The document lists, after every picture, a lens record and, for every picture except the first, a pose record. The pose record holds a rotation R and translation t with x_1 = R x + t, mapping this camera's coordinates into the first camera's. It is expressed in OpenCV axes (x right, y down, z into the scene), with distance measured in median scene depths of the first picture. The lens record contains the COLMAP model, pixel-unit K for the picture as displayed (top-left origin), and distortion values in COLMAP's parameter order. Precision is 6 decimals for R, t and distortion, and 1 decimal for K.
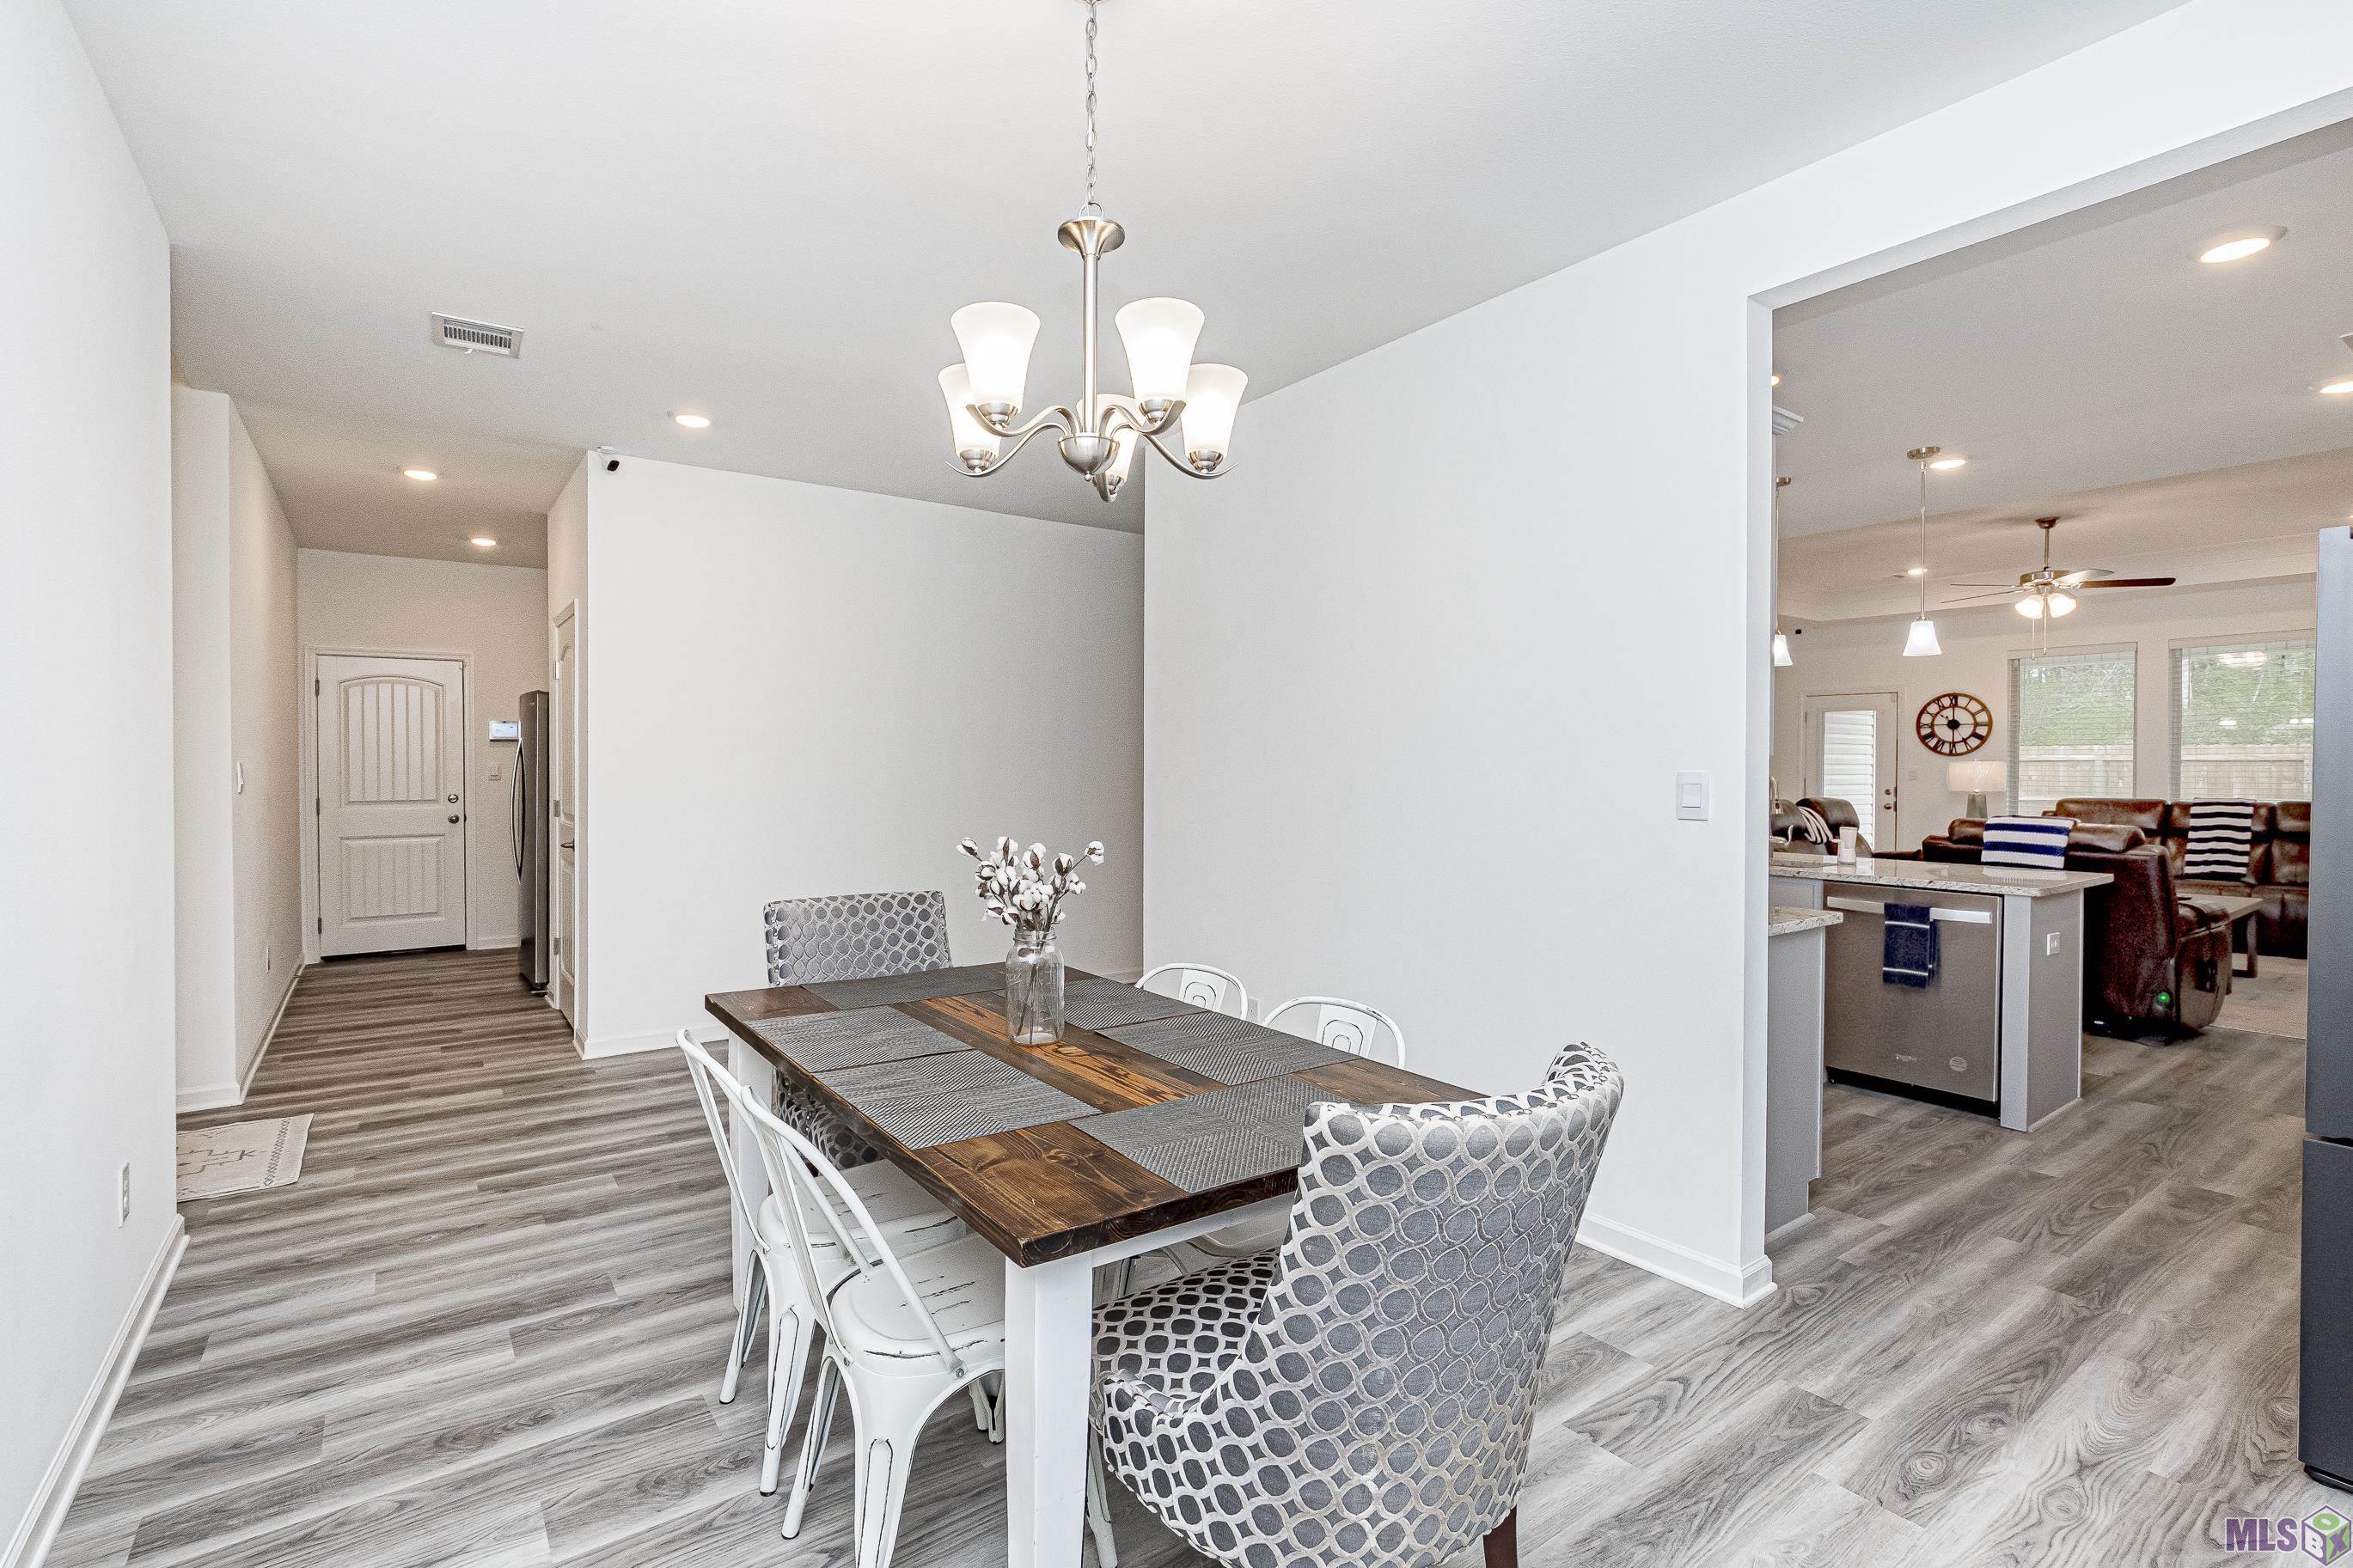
lens RADIAL K [[1070.3, 0, 1153.2], [0, 1070.3, 784.4], [0, 0, 1]] dist [0.000805, 0.001745]
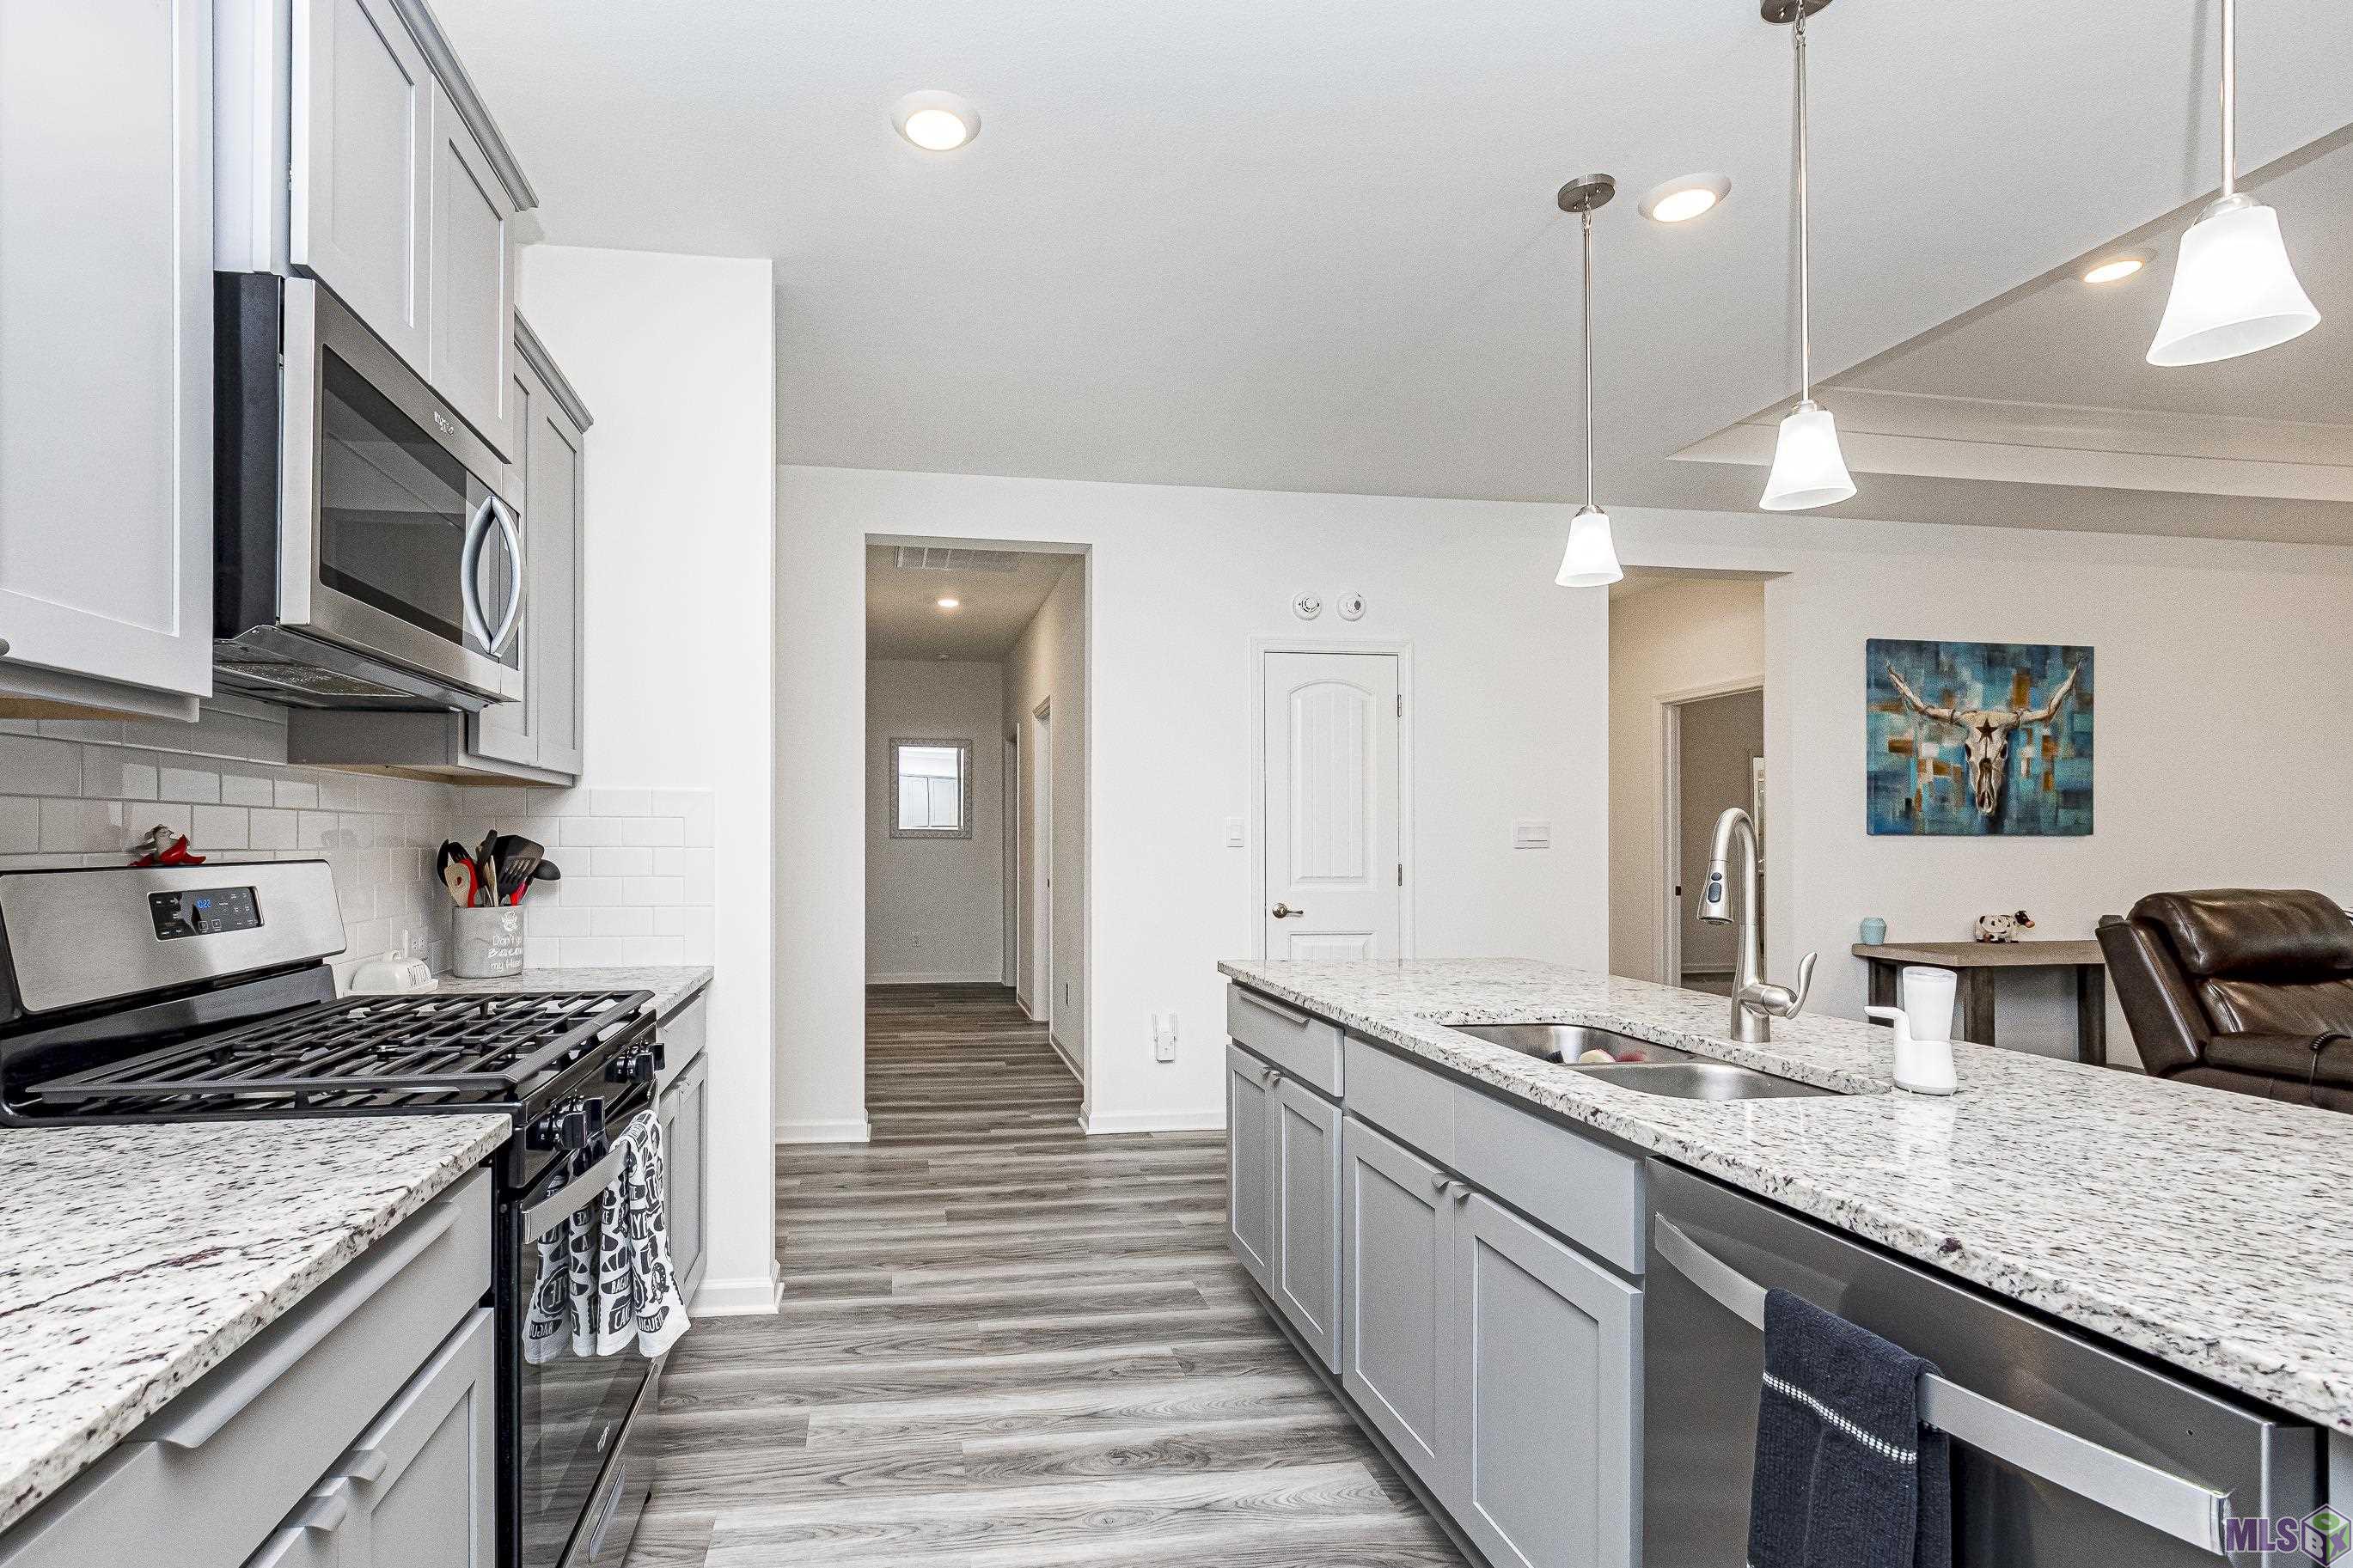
lens RADIAL K [[1070.3, 0, 1060.6], [0, 1070.3, 844.6], [0, 0, 1]] dist [0.000805, 0.001745]
pose [[0.881072, 0.006804, -0.472933, 0.320639], [-0.014194, 0.999827, -0.012059, 0.006139], [0.472769, 0.017337, 0.881016, 0.344517]]
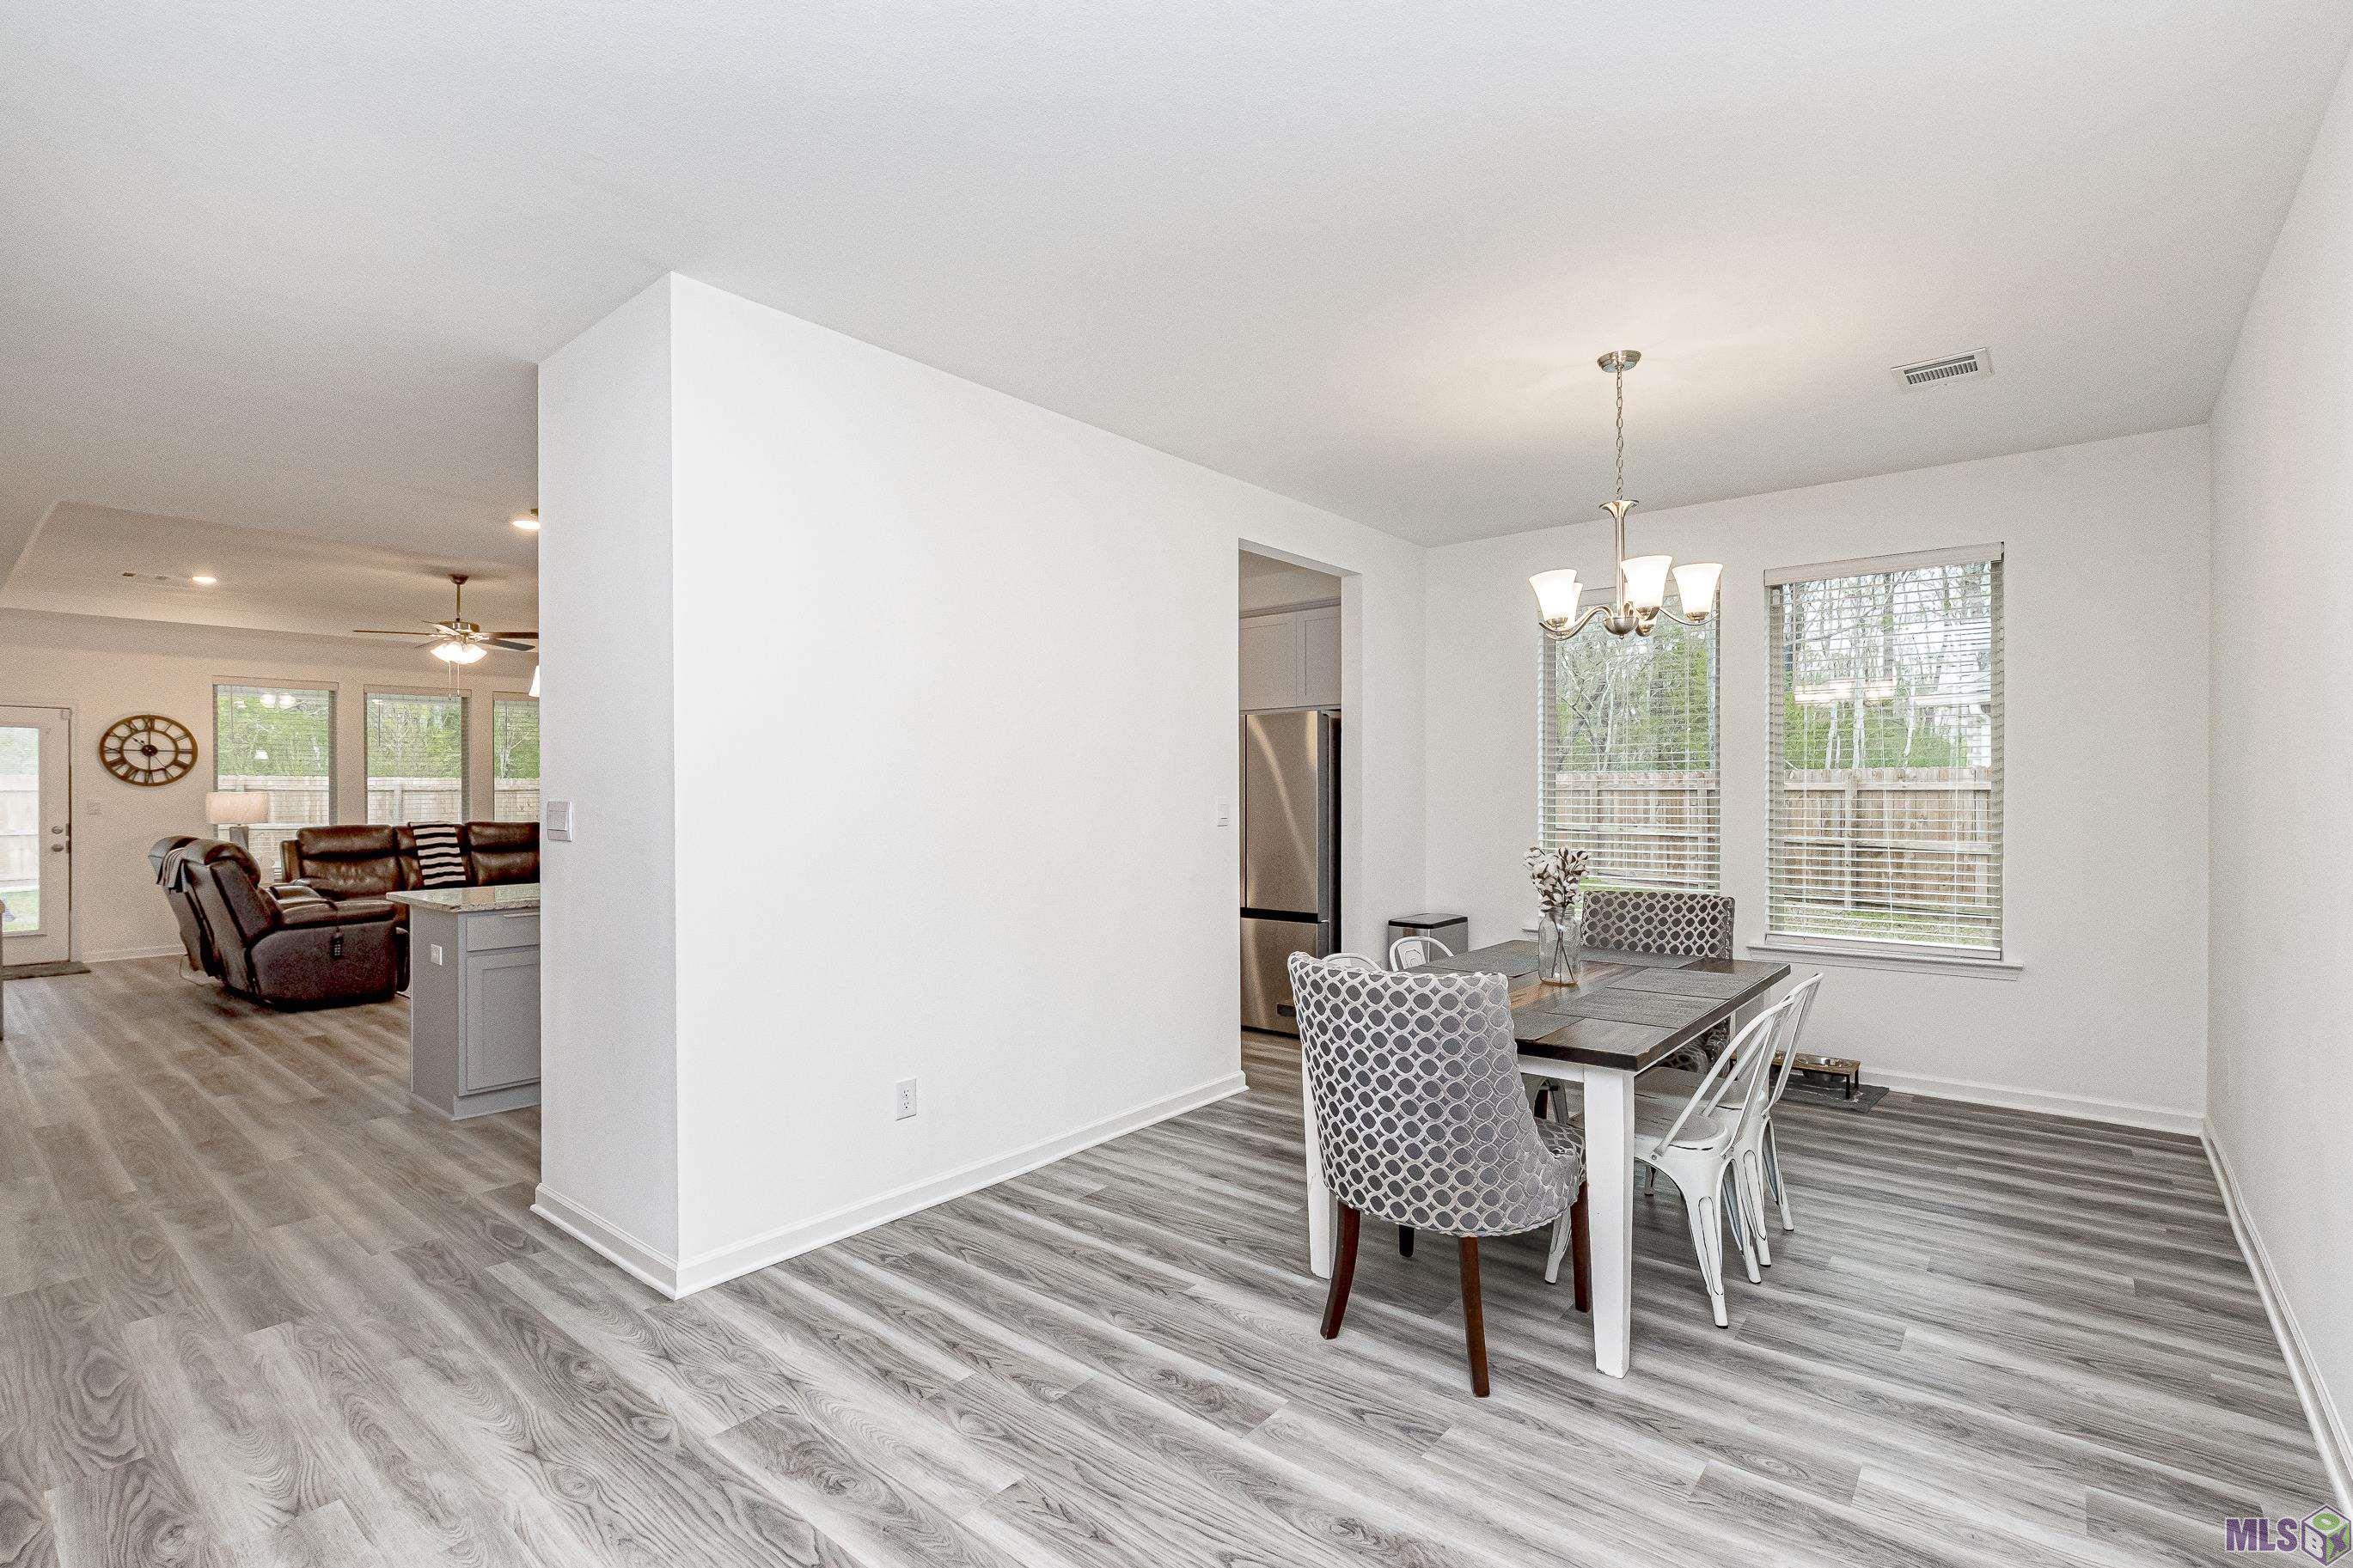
lens RADIAL K [[1070.3, 0, 1163.5], [0, 1070.3, 743.1], [0, 0, 1]] dist [0.000805, 0.001745]
pose [[-0.245096, 0.039106, 0.968710, -0.376602], [0.025576, 0.999099, -0.033862, -0.013196], [-0.969161, 0.016476, -0.245876, 0.497779]]
